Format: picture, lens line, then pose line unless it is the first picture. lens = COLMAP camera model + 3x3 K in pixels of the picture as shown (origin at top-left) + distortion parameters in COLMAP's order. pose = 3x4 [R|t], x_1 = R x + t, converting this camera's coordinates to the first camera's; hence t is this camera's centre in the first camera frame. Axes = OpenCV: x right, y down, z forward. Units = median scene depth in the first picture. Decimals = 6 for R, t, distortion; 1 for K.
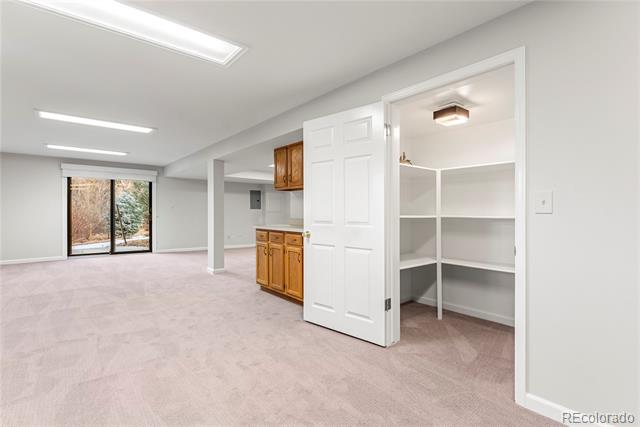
lens RADIAL K [[311.2, 0, 319.1], [0, 311.2, 210.3], [0, 0, 1]] dist [0.000564, -0.000789]
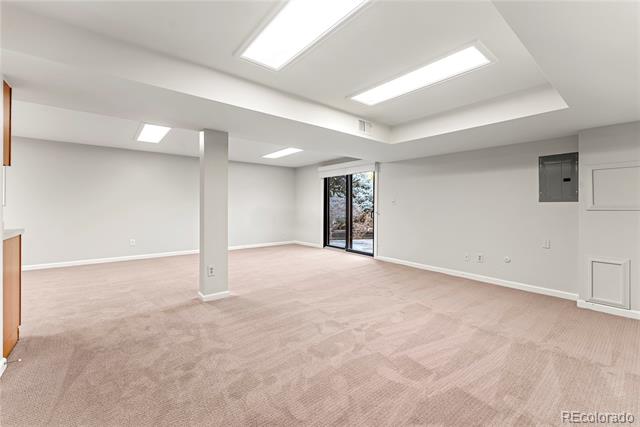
lens RADIAL K [[264.9, 0, 317.6], [0, 264.9, 209.3], [0, 0, 1]] dist [-0.000155, 0.000024]
pose [[-0.013709, 0.002828, -0.999902, 0.249840], [0.000464, 0.999996, 0.002822, 0.010760], [0.999906, -0.000425, -0.013710, 1.317119]]
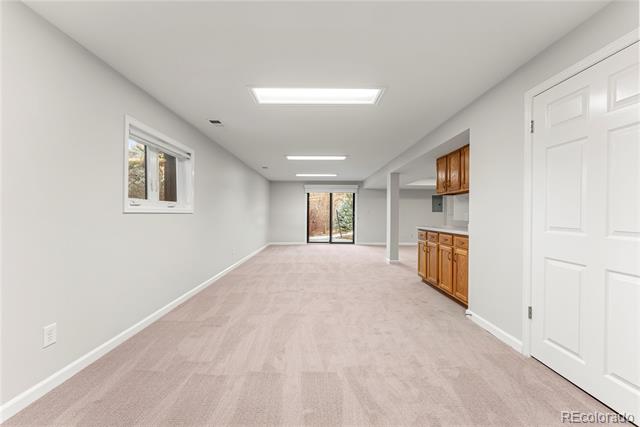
lens RADIAL K [[264.9, 0, 317.6], [0, 264.9, 209.3], [0, 0, 1]] dist [-0.000155, 0.000024]
pose [[0.770484, -0.015577, -0.637269, 0.133091], [0.005762, 0.999831, -0.017473, 0.001352], [0.637433, 0.009791, 0.770443, -0.014489]]
